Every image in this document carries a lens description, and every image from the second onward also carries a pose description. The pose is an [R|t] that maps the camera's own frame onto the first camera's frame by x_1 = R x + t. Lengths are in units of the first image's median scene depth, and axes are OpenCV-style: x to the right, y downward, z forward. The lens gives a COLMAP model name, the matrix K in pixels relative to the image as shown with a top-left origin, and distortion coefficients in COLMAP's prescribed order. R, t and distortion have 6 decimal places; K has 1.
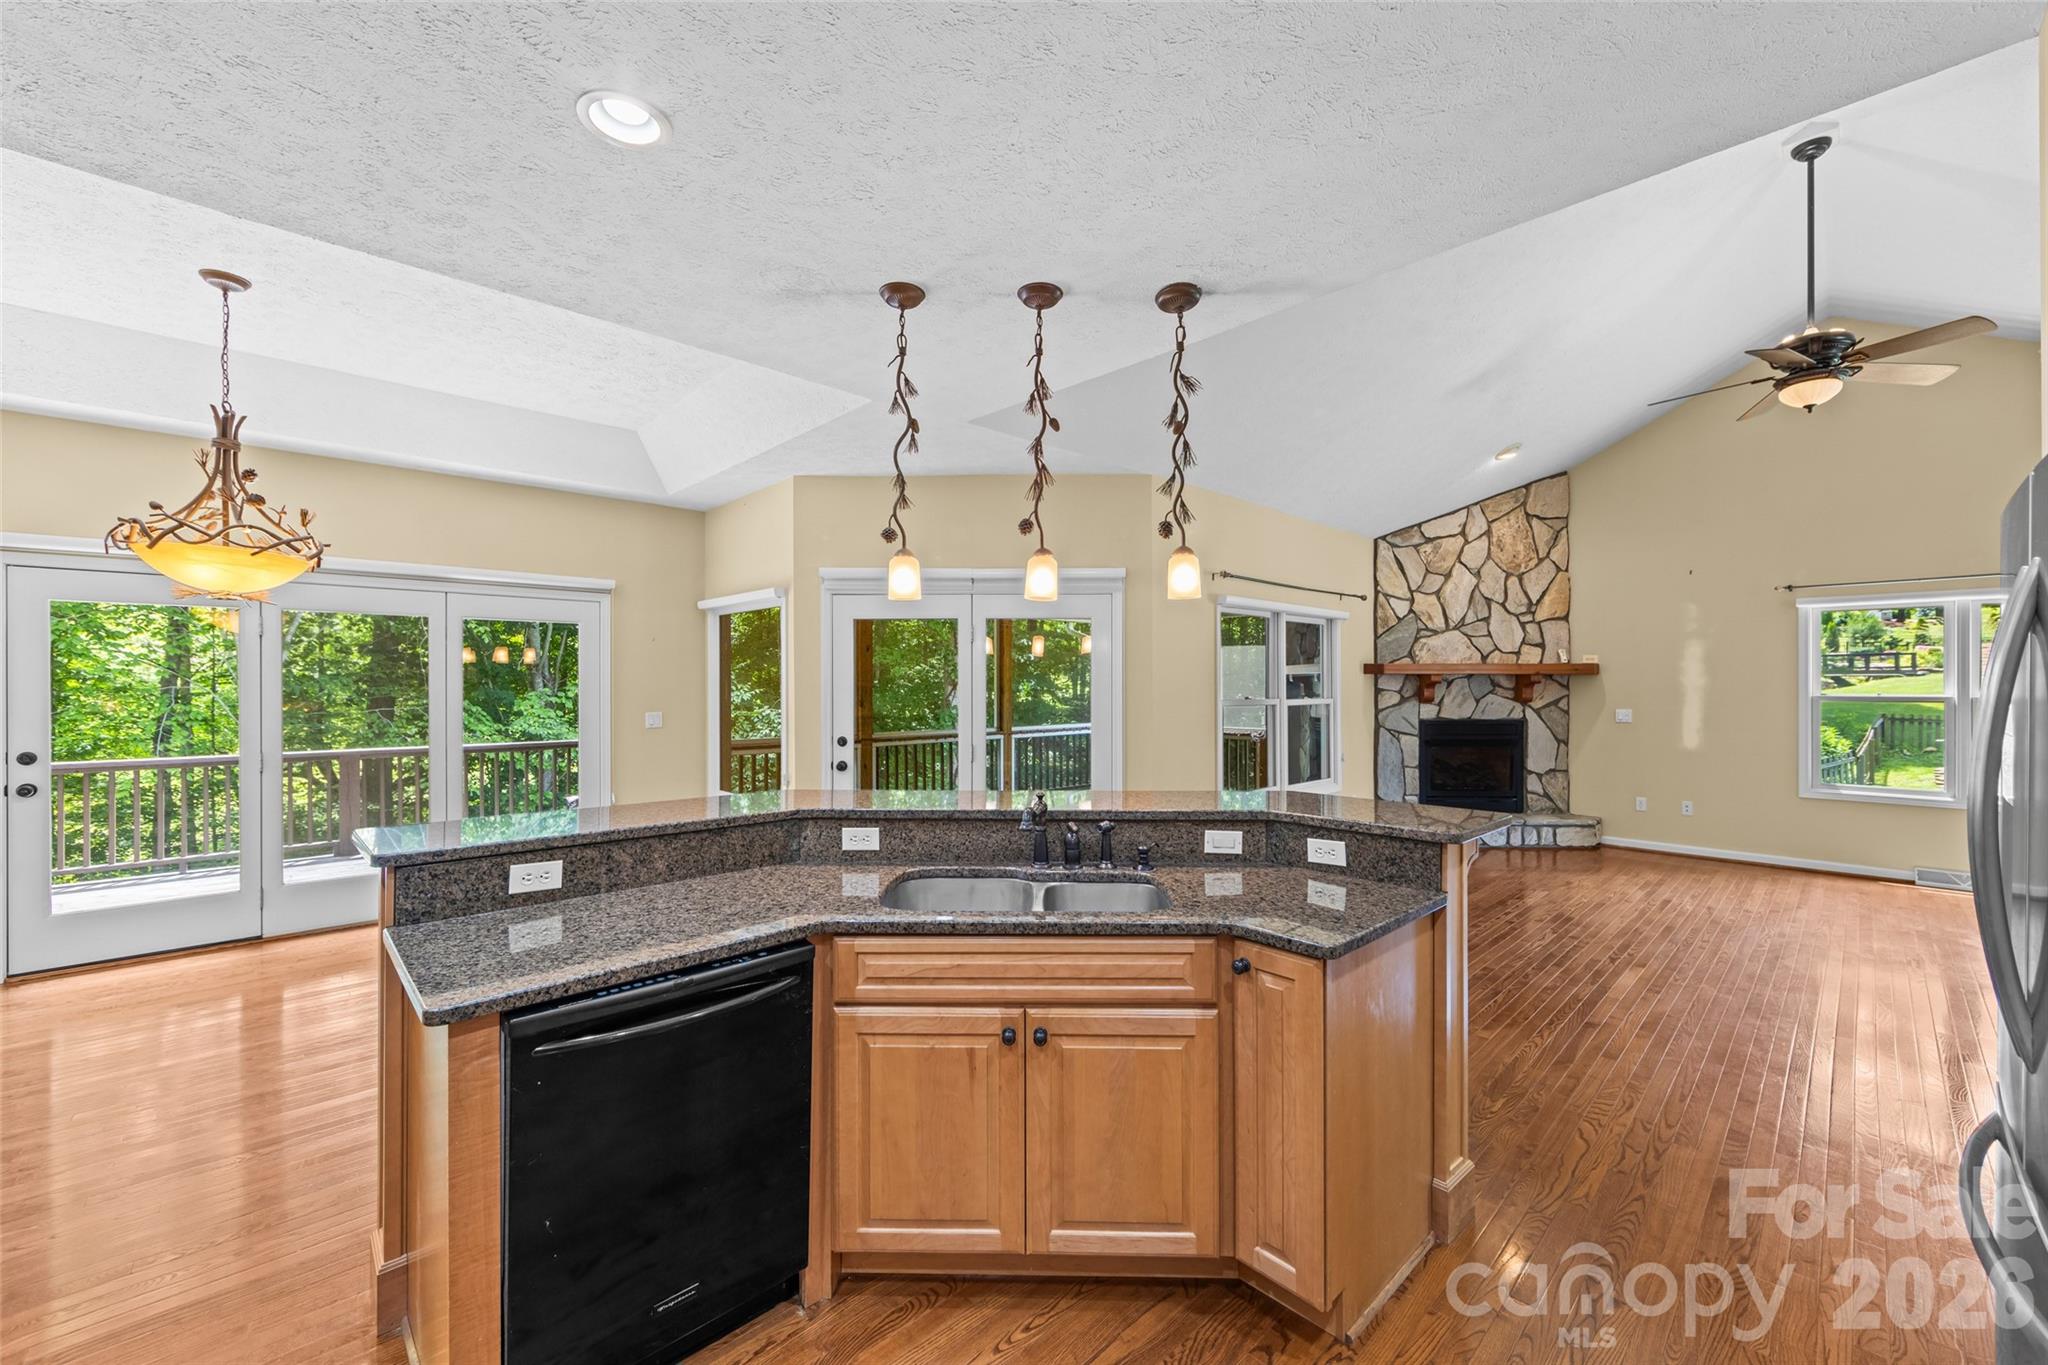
lens RADIAL K [[806.2, 0, 1024.6], [0, 806.2, 682.4], [0, 0, 1]] dist [-0.005485, 0.000825]
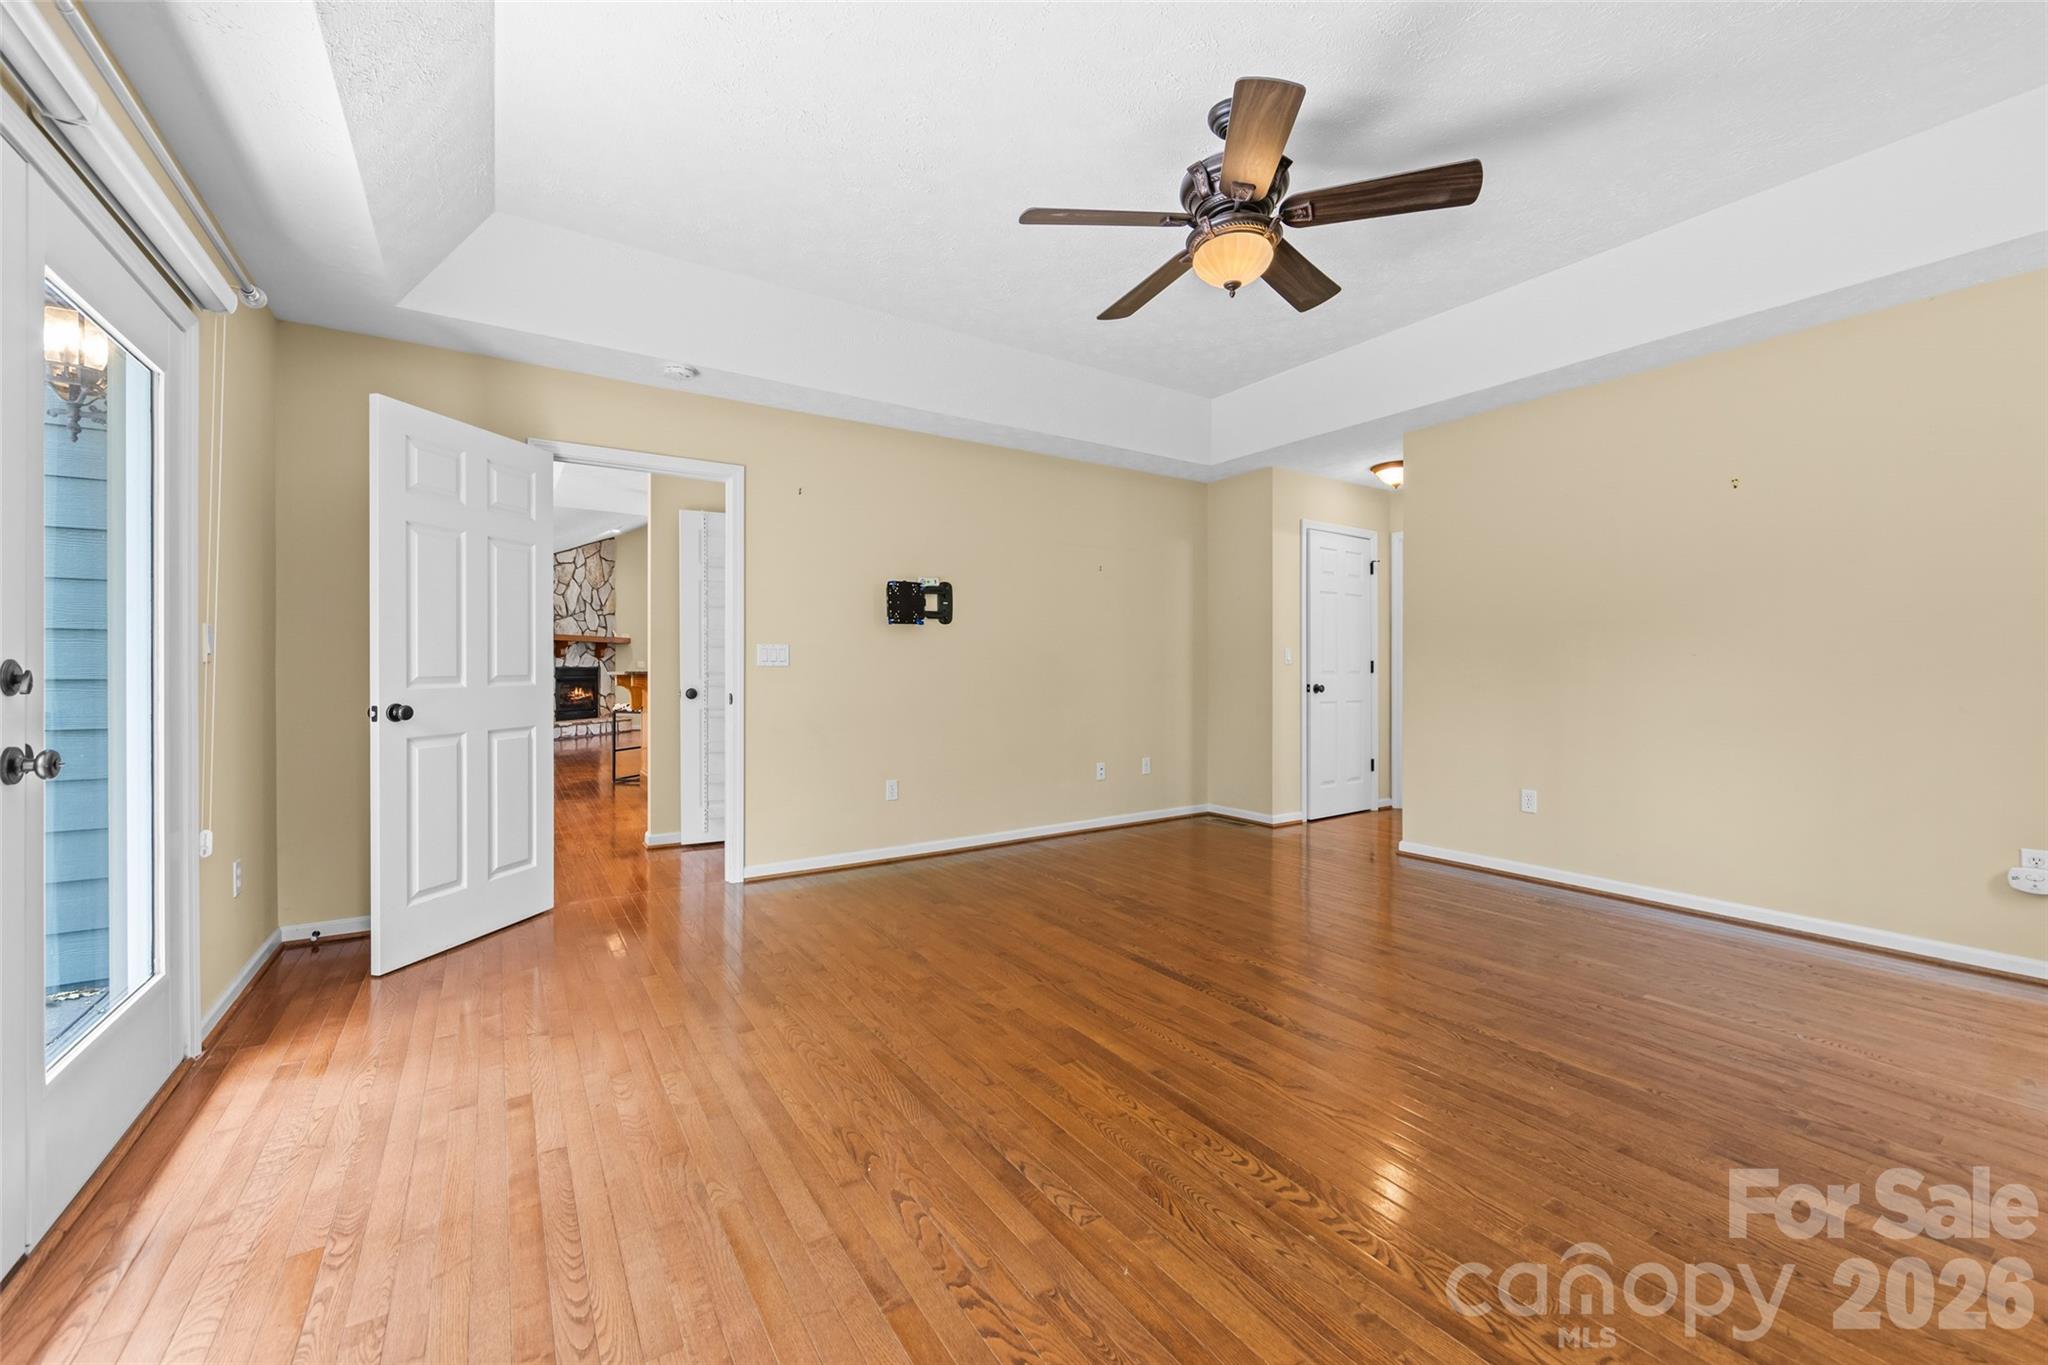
lens RADIAL K [[806.2, 0, 1023.9], [0, 806.2, 673.1], [0, 0, 1]] dist [-0.005485, 0.000825]
pose [[0.170405, -0.004689, 0.985363, -1.044363], [-0.001484, 0.999986, 0.005016, 0.049069], [-0.985373, -0.002317, 0.170396, -0.284473]]
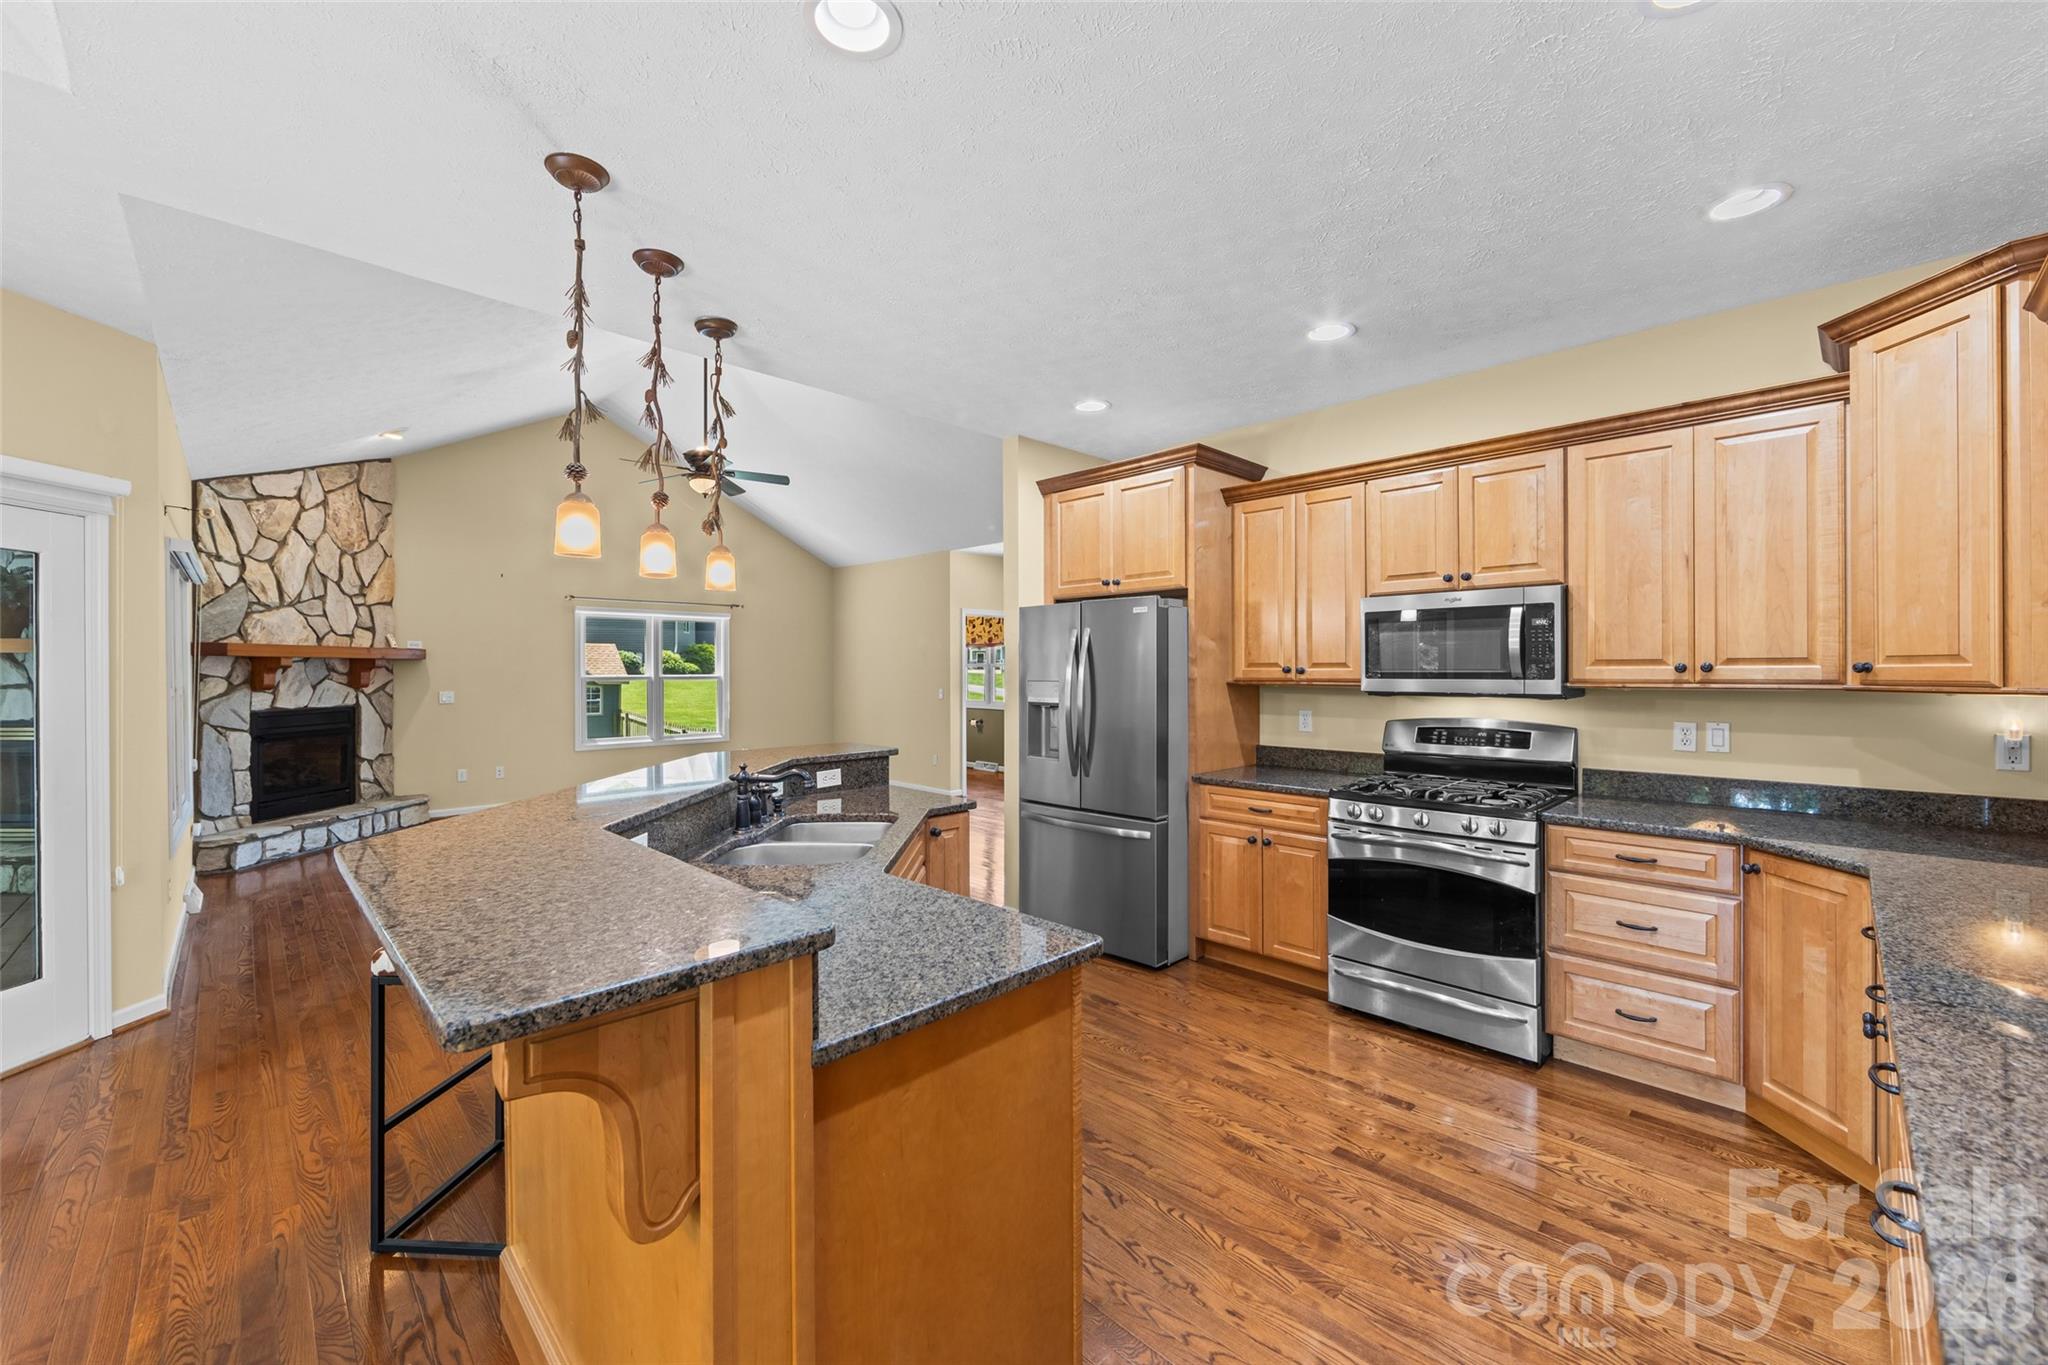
lens RADIAL K [[806.2, 0, 1033.9], [0, 806.2, 671.6], [0, 0, 1]] dist [-0.005485, 0.000825]
pose [[-0.020751, -0.003158, 0.999780, -0.354280], [0.001236, 0.999994, 0.003184, 0.003423], [-0.999784, 0.001302, -0.020747, 0.212623]]
